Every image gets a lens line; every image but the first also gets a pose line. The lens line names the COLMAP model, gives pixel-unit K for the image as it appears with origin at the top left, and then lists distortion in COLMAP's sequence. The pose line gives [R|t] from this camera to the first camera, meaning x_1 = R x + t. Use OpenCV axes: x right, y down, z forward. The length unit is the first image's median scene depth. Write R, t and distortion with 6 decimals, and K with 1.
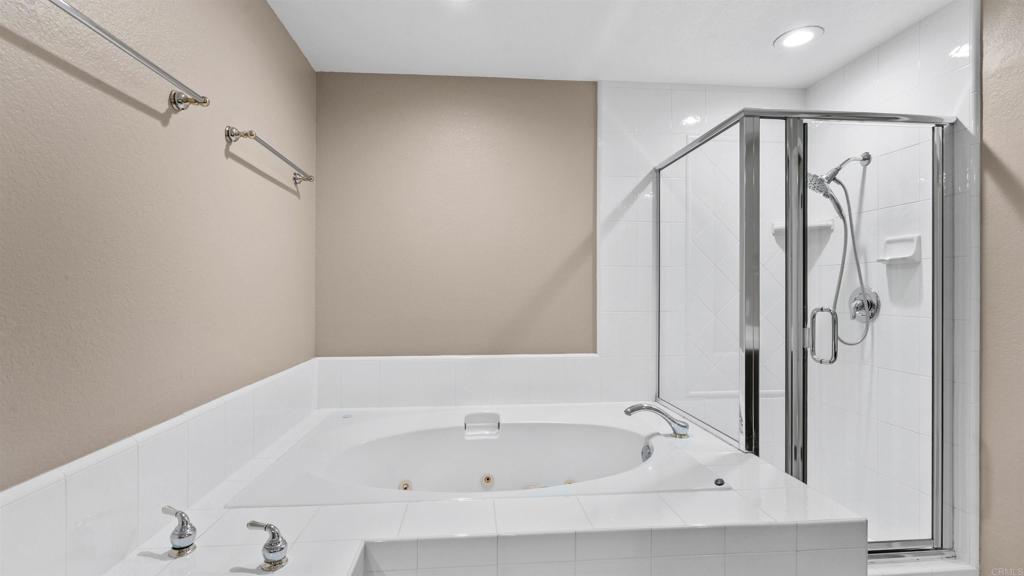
lens RADIAL K [[469.5, 0, 509.0], [0, 469.5, 289.8], [0, 0, 1]] dist [0.000516, 0.000892]
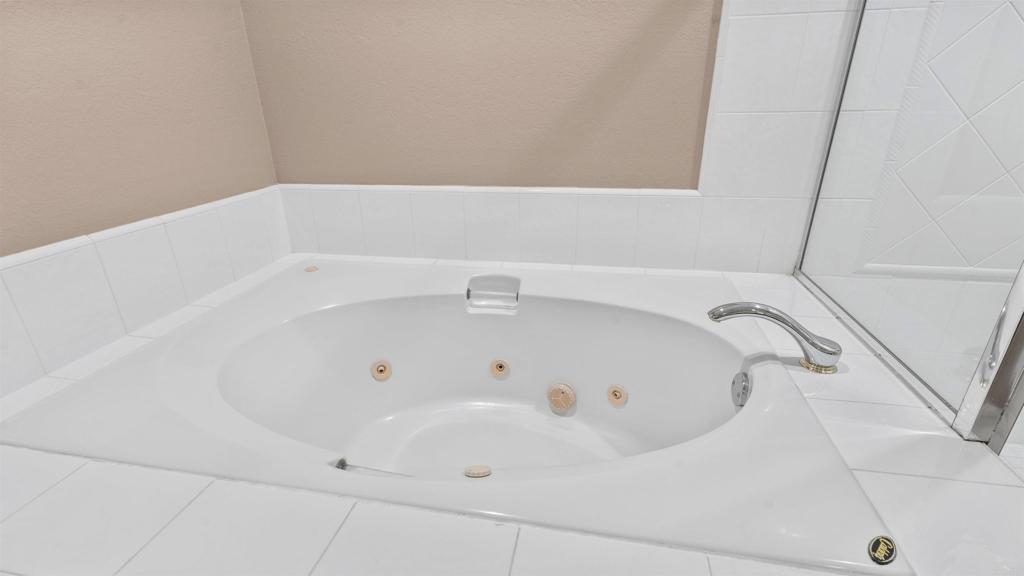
lens RADIAL K [[469.5, 0, 513.9], [0, 469.5, 293.3], [0, 0, 1]] dist [0.000516, 0.000892]
pose [[0.960010, 0.092282, -0.264320, 0.152354], [0.018263, 0.921461, 0.388040, 0.027029], [0.279370, -0.377350, 0.882927, 0.423465]]
